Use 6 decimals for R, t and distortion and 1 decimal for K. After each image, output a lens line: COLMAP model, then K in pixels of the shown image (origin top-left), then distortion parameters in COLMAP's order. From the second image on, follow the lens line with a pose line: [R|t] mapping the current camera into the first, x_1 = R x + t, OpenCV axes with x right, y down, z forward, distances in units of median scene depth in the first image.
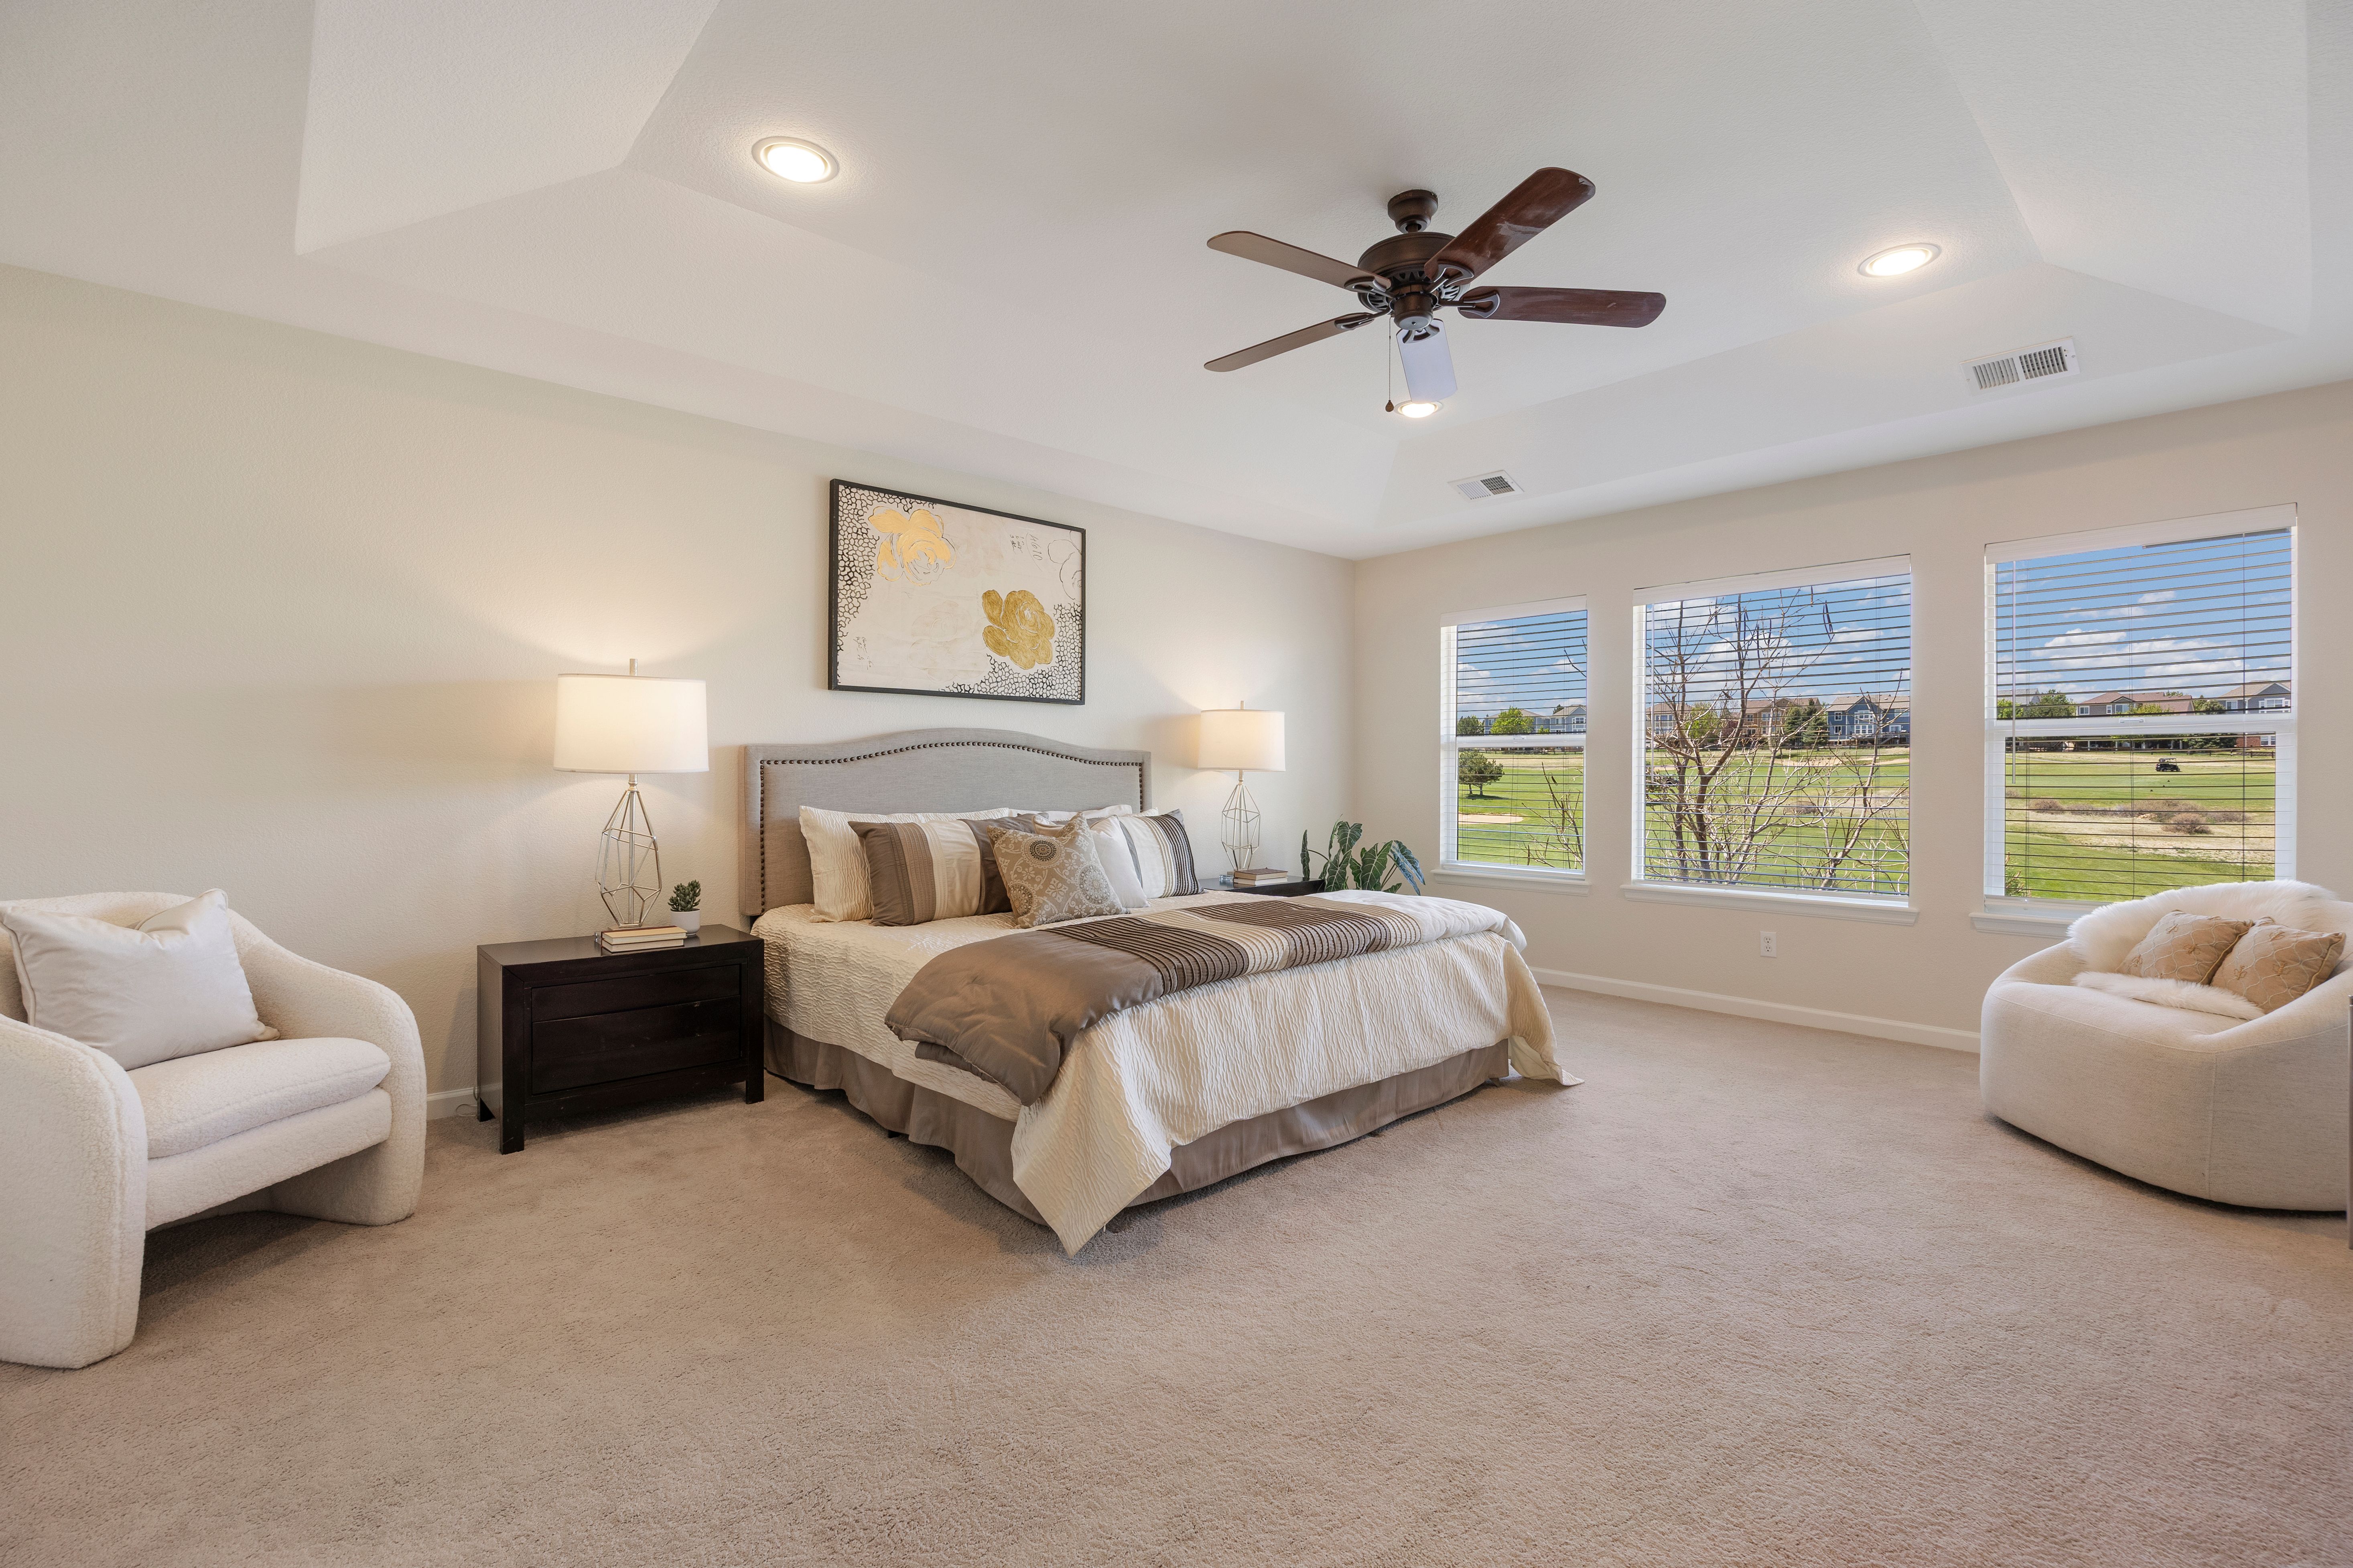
lens RADIAL K [[1062.3, 0, 1185.6], [0, 1062.3, 781.3], [0, 0, 1]] dist [-0.013873, 0.000305]
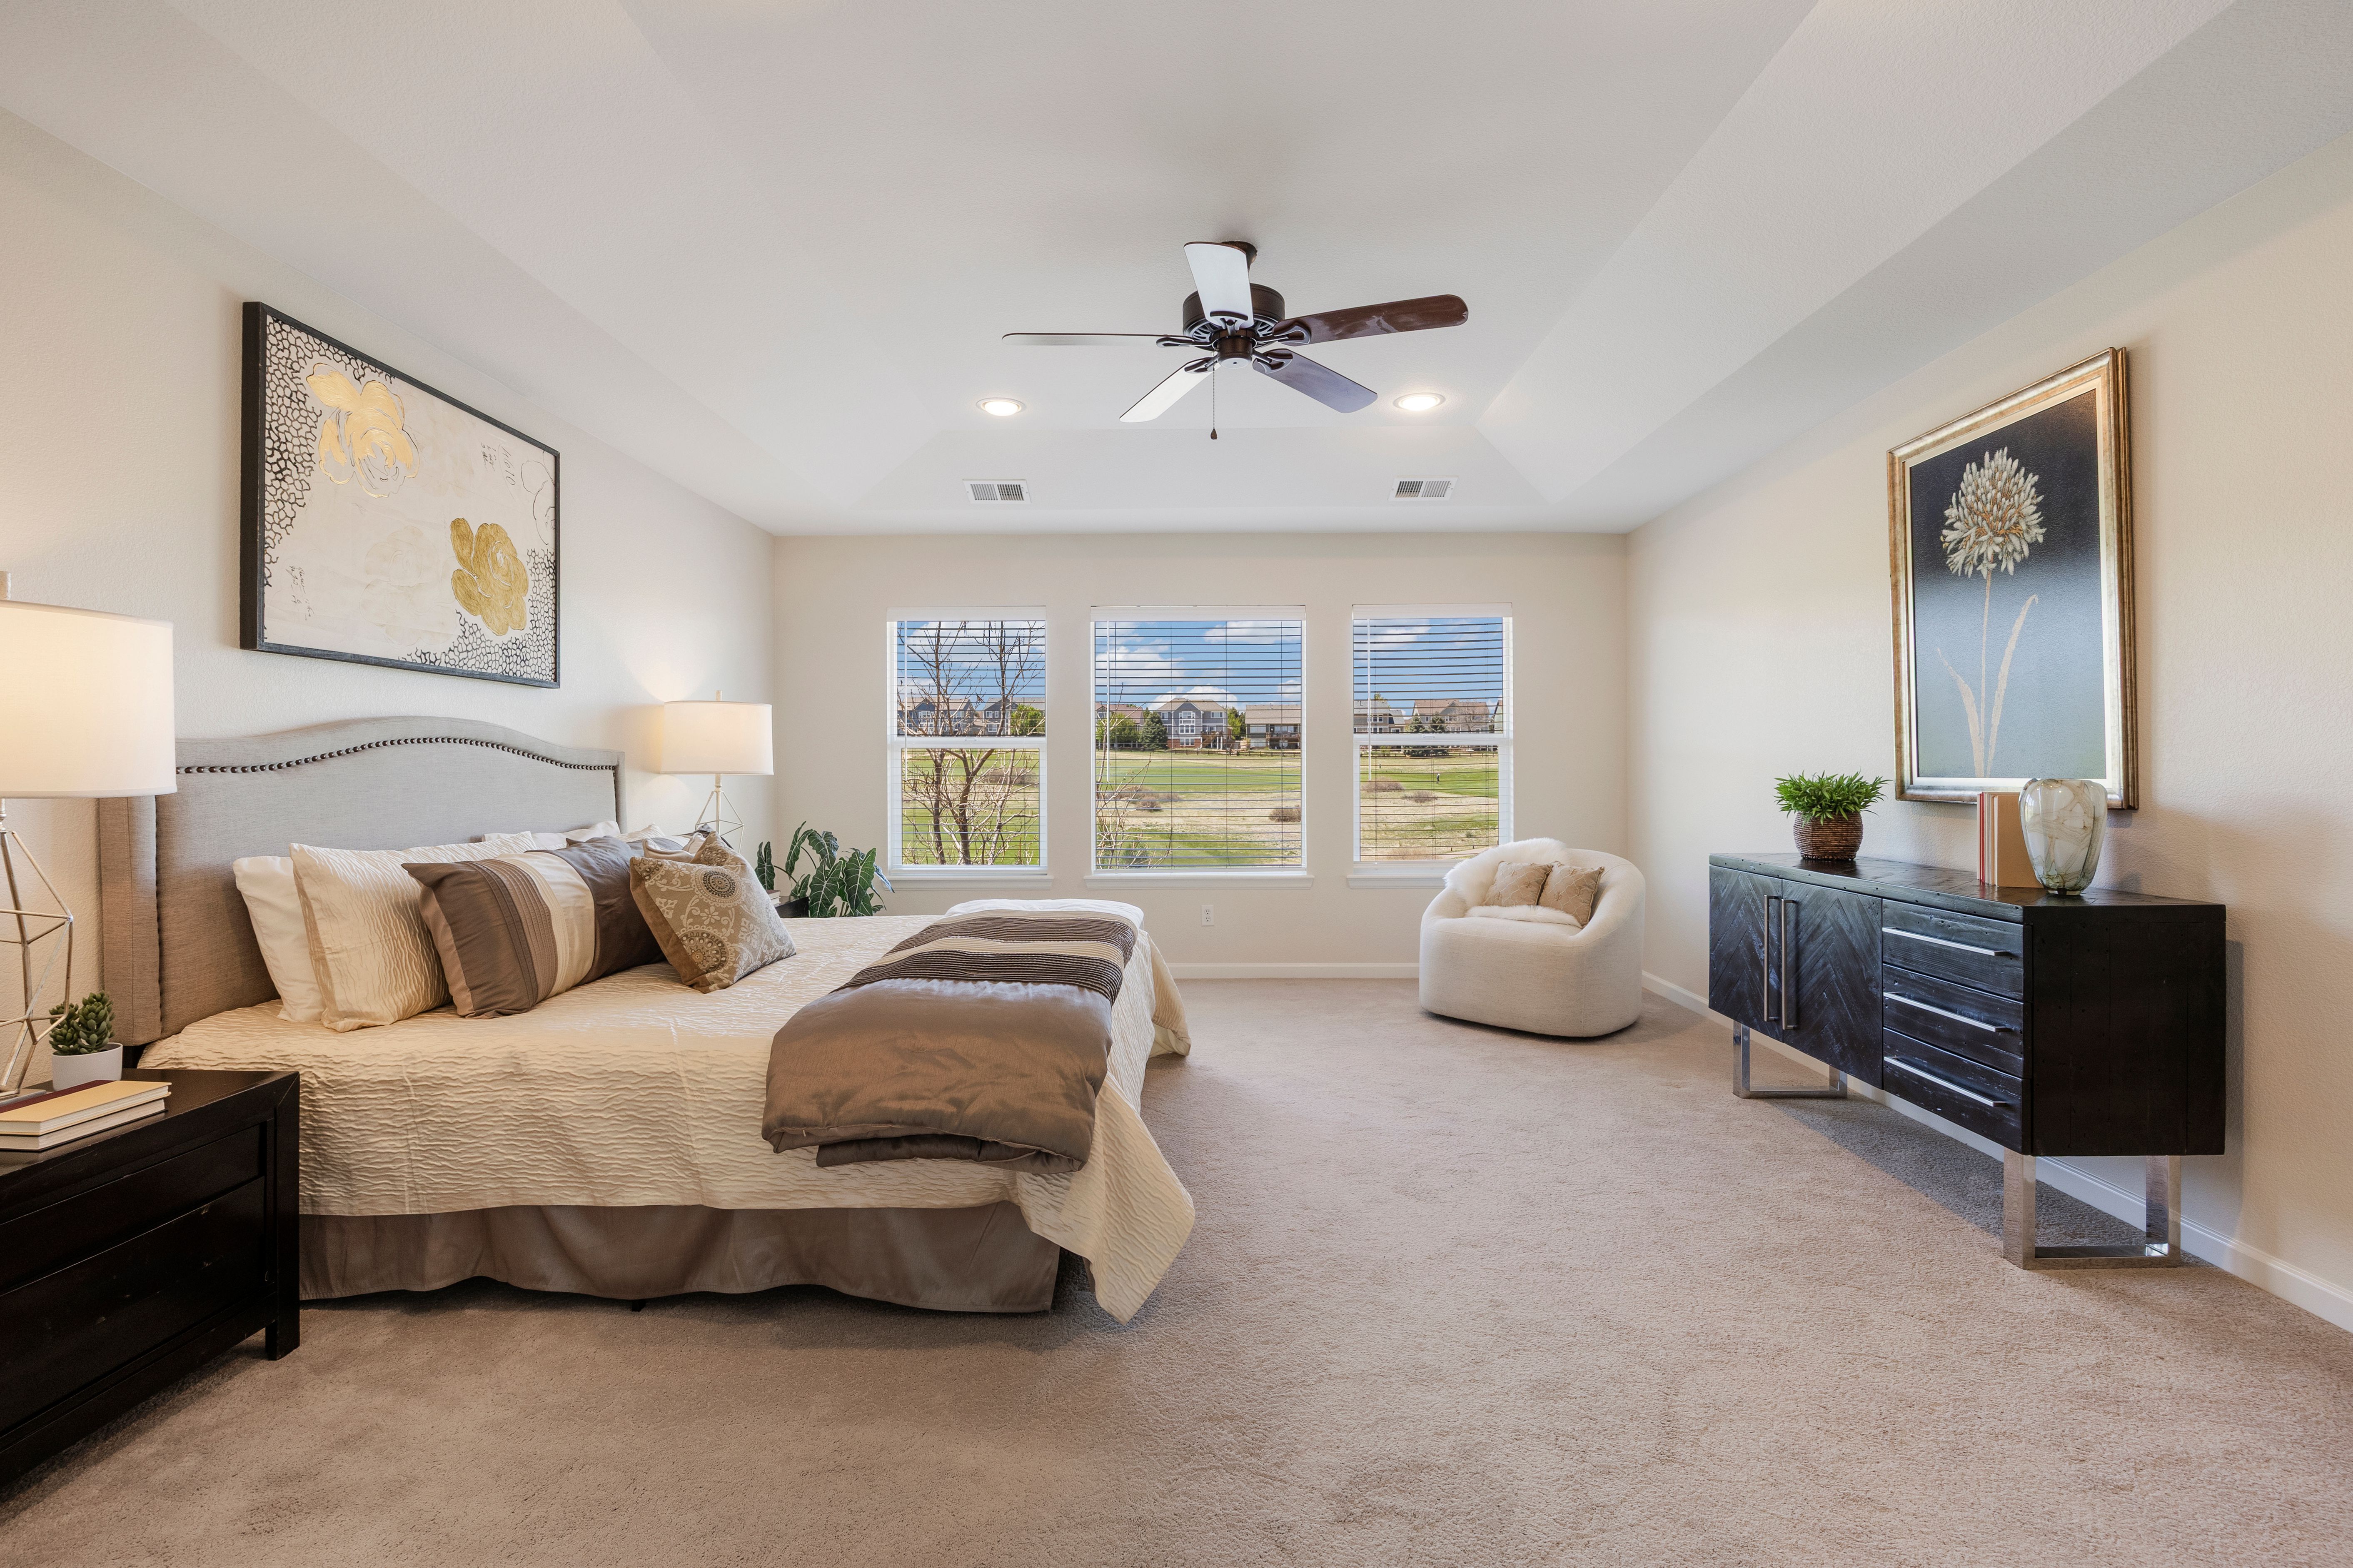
lens RADIAL K [[1108.9, 0, 1175.3], [0, 1108.9, 770.4], [0, 0, 1]] dist [-0.013631, 0.001246]
pose [[0.672790, -0.006738, 0.739803, -0.442774], [0.010919, 0.999940, -0.000822, -0.011138], [-0.739753, 0.008631, 0.672823, 0.191199]]
